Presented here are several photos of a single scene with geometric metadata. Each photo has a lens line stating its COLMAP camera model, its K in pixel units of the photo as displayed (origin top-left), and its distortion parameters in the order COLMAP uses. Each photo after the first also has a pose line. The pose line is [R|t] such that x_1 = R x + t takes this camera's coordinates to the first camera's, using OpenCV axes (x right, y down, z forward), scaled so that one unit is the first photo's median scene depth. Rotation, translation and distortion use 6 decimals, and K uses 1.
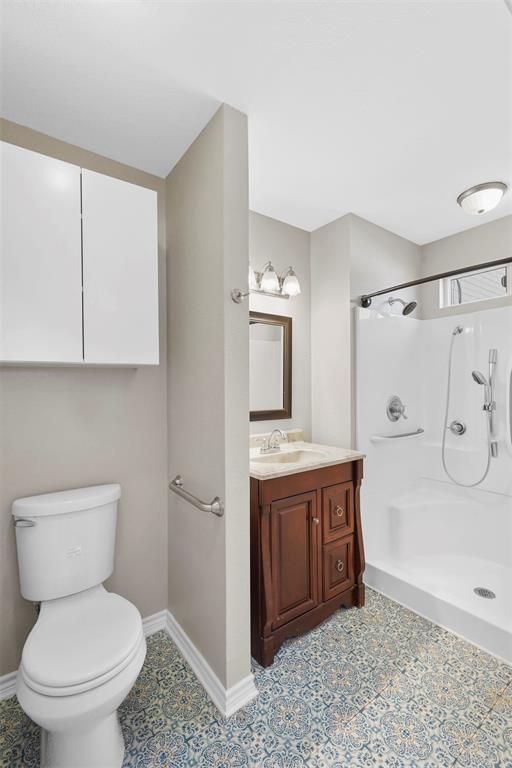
lens RADIAL K [[340.5, 0, 260.5], [0, 340.5, 382.3], [0, 0, 1]] dist [-0.011534, 0.004815]
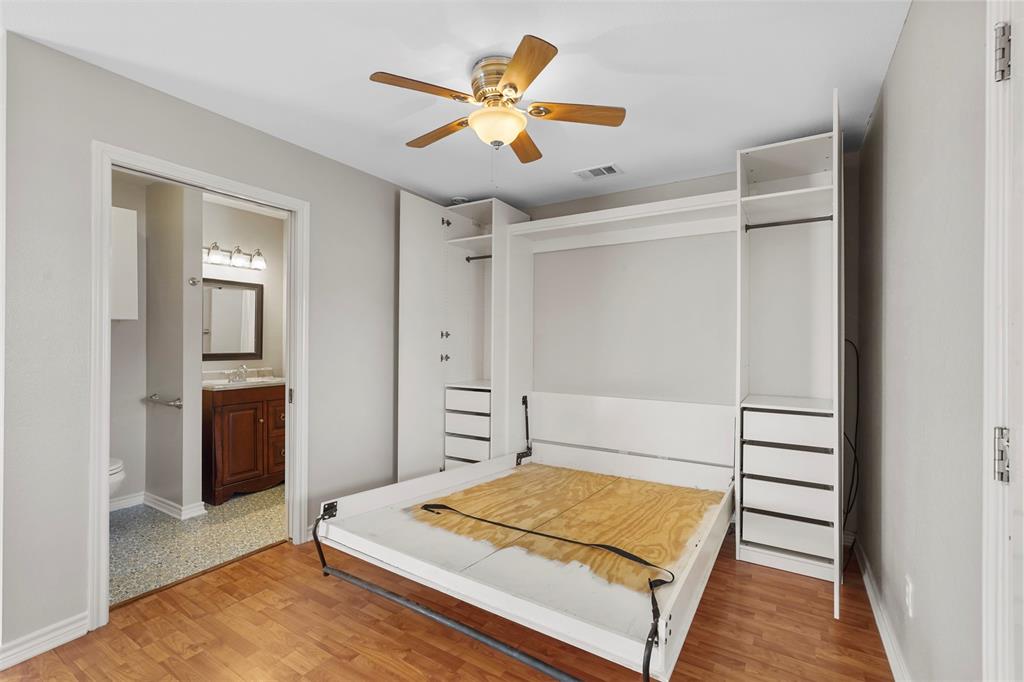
lens RADIAL K [[454.0, 0, 513.7], [0, 454.0, 342.3], [0, 0, 1]] dist [-0.011534, 0.004815]
pose [[0.931732, 0.011640, 0.362960, 0.366529], [-0.016128, 0.999826, 0.009337, 0.005531], [-0.362788, -0.014554, 0.931758, -1.025426]]
